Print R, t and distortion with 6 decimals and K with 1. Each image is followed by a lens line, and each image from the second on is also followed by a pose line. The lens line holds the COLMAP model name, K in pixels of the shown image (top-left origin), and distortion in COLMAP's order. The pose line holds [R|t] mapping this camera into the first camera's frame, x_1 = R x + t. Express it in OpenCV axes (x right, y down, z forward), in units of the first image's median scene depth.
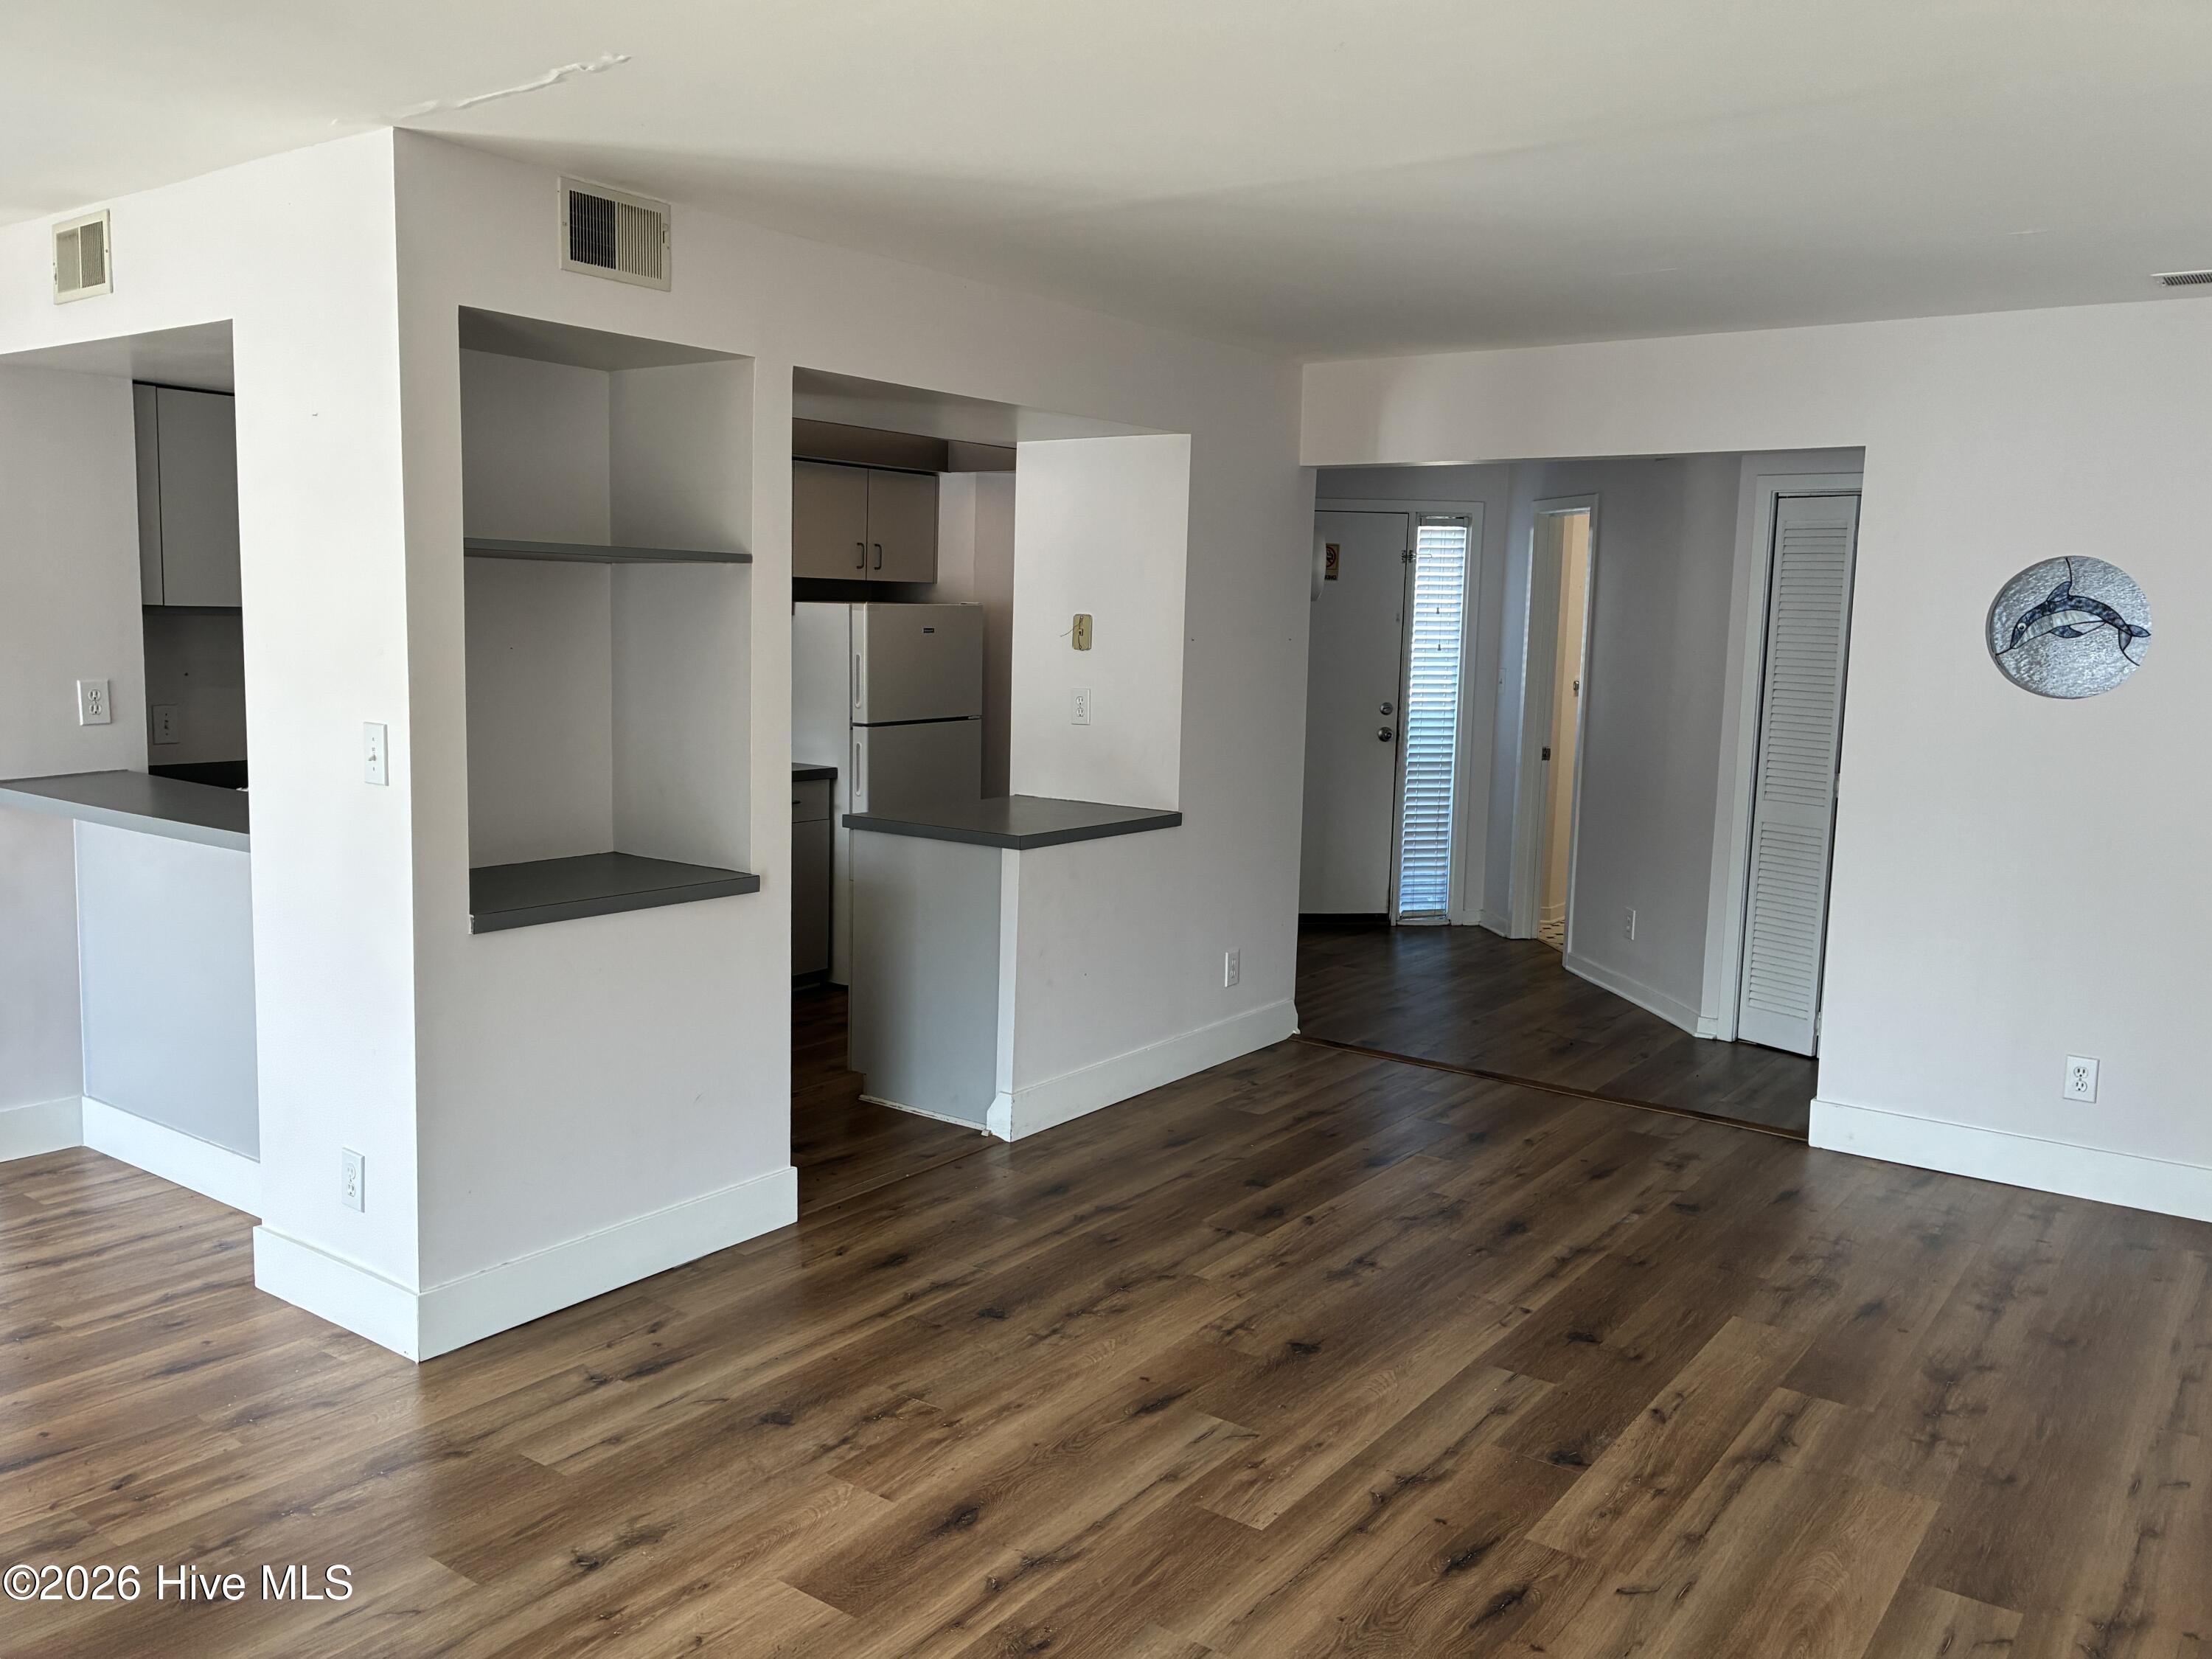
lens RADIAL K [[1782.2, 0, 1091.6], [0, 1782.2, 811.7], [0, 0, 1]] dist [0.012080, 0.004570]
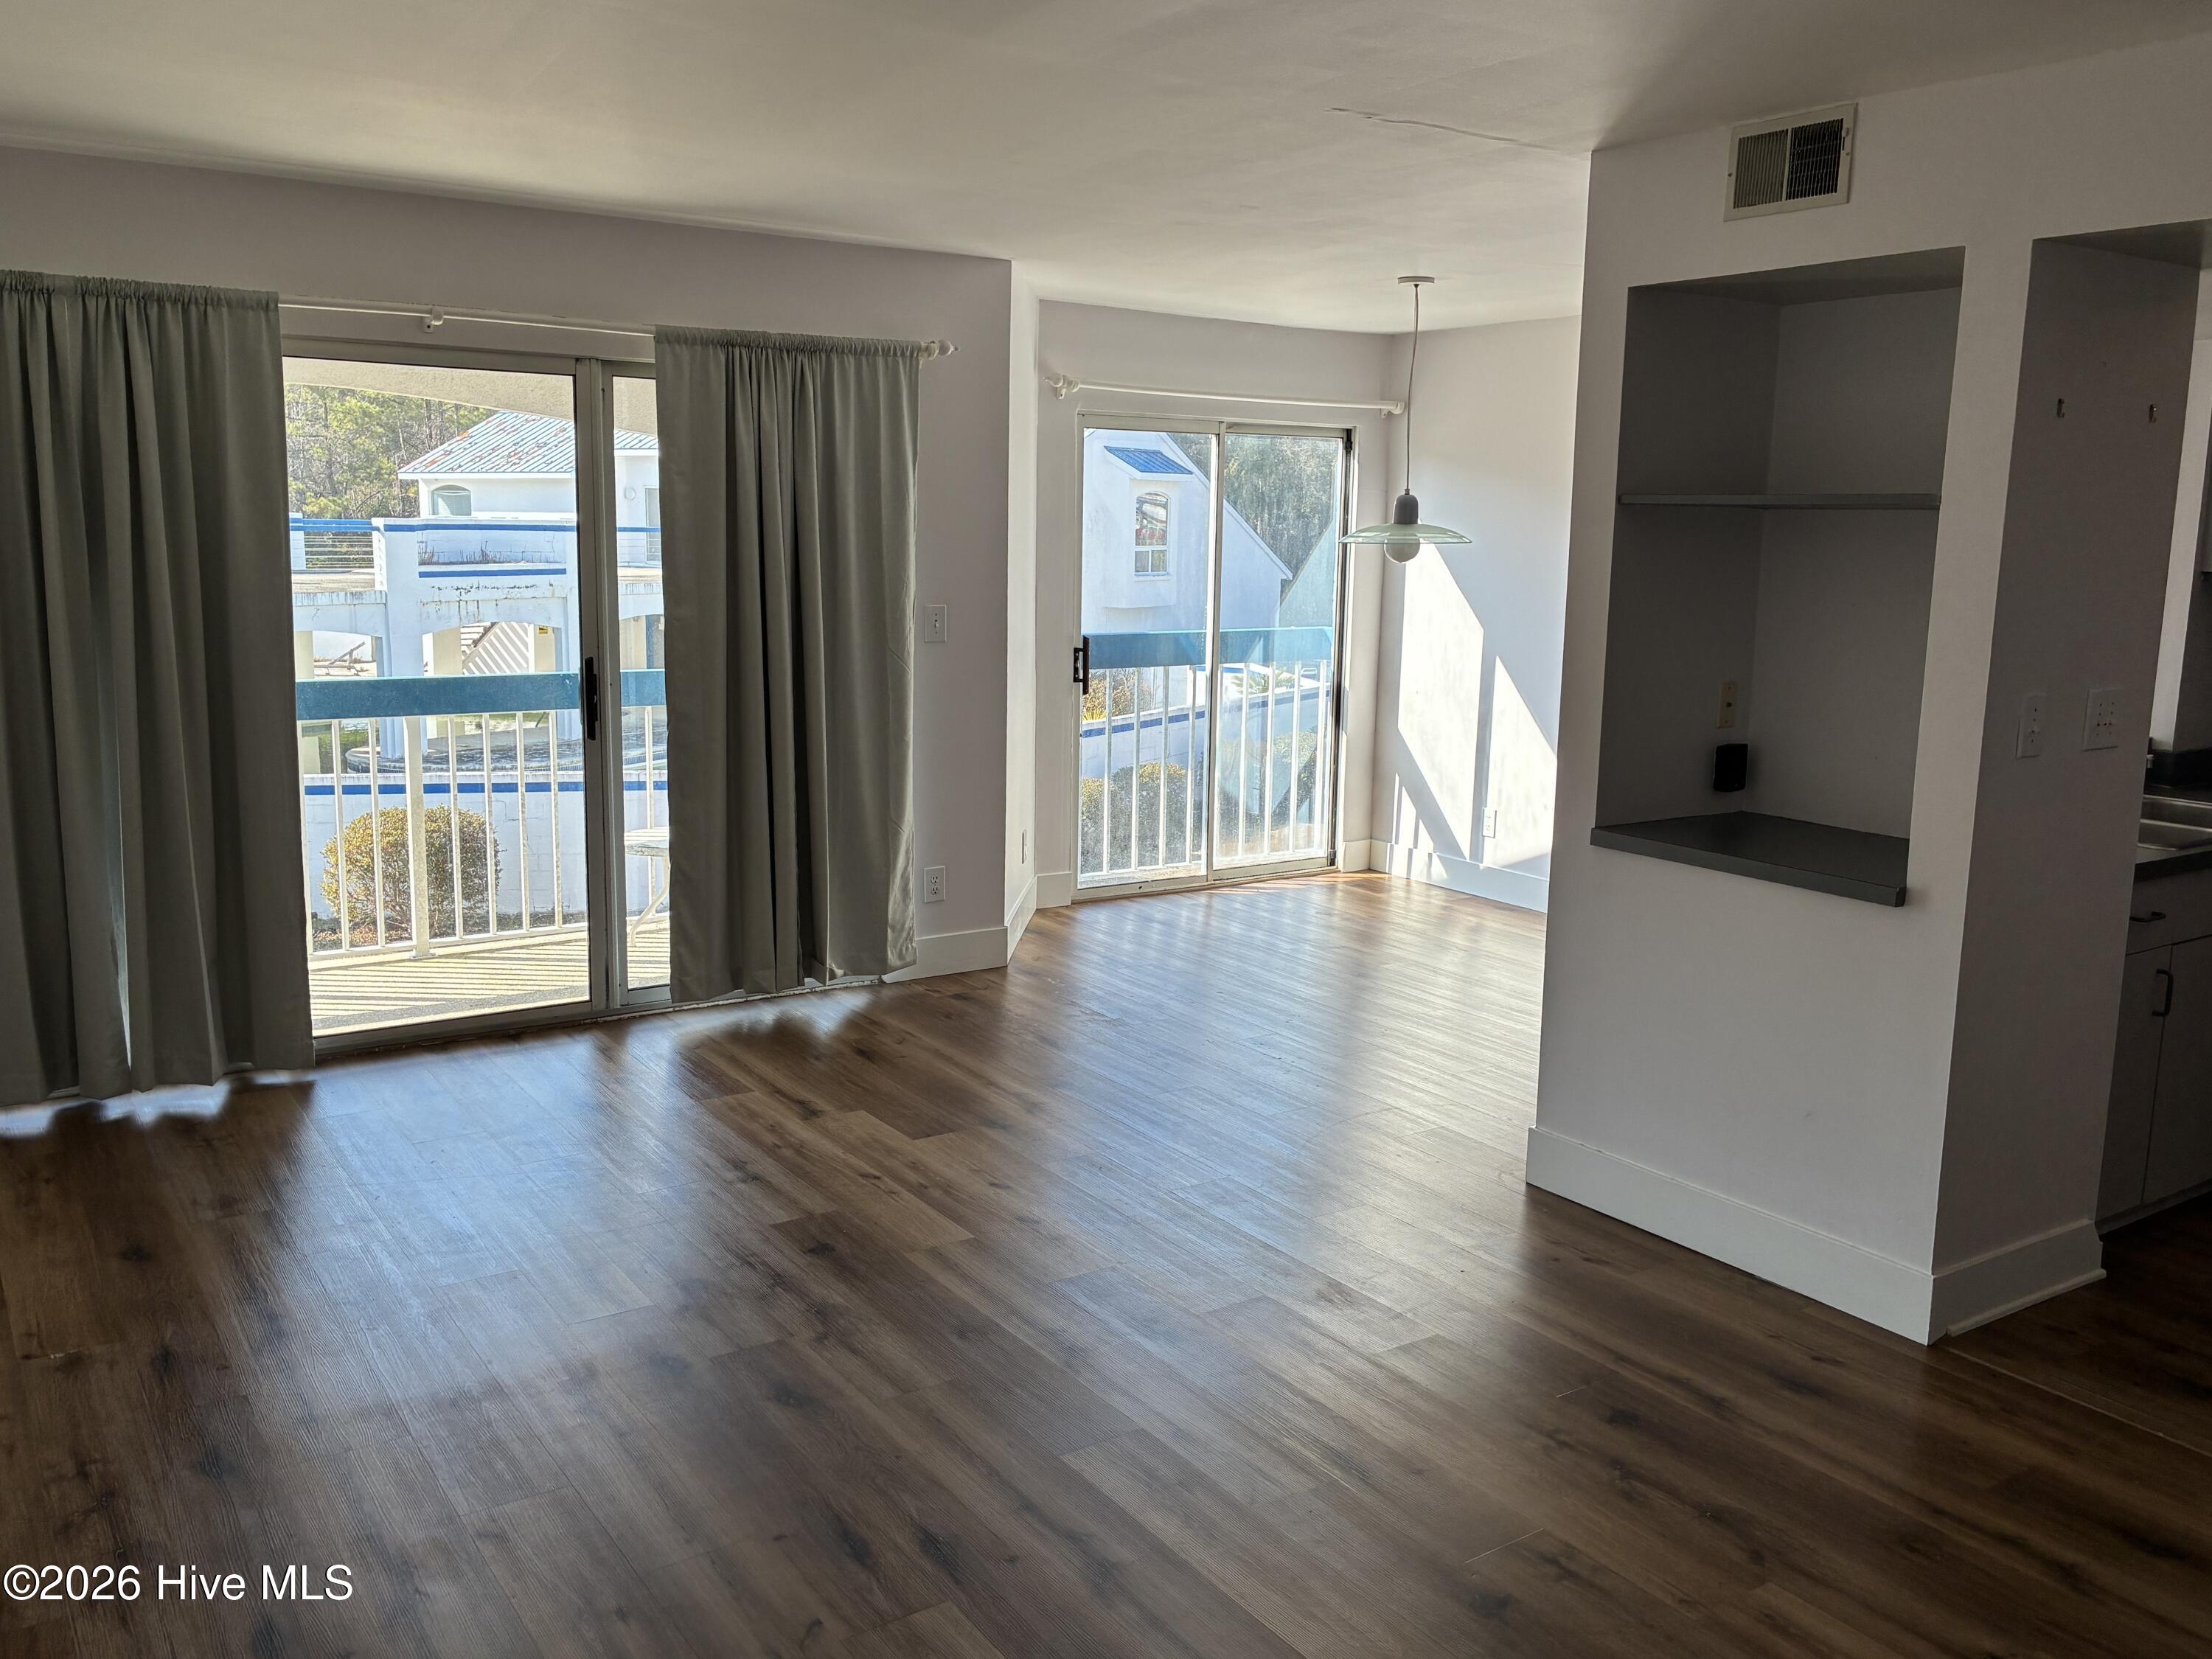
lens RADIAL K [[1782.2, 0, 1093.7], [0, 1782.2, 842.2], [0, 0, 1]] dist [0.012080, 0.004570]
pose [[-0.335568, 0.142409, -0.931190, 0.730956], [-0.136575, 0.970708, 0.197669, -0.102727], [0.932063, 0.193508, -0.306289, 0.939686]]
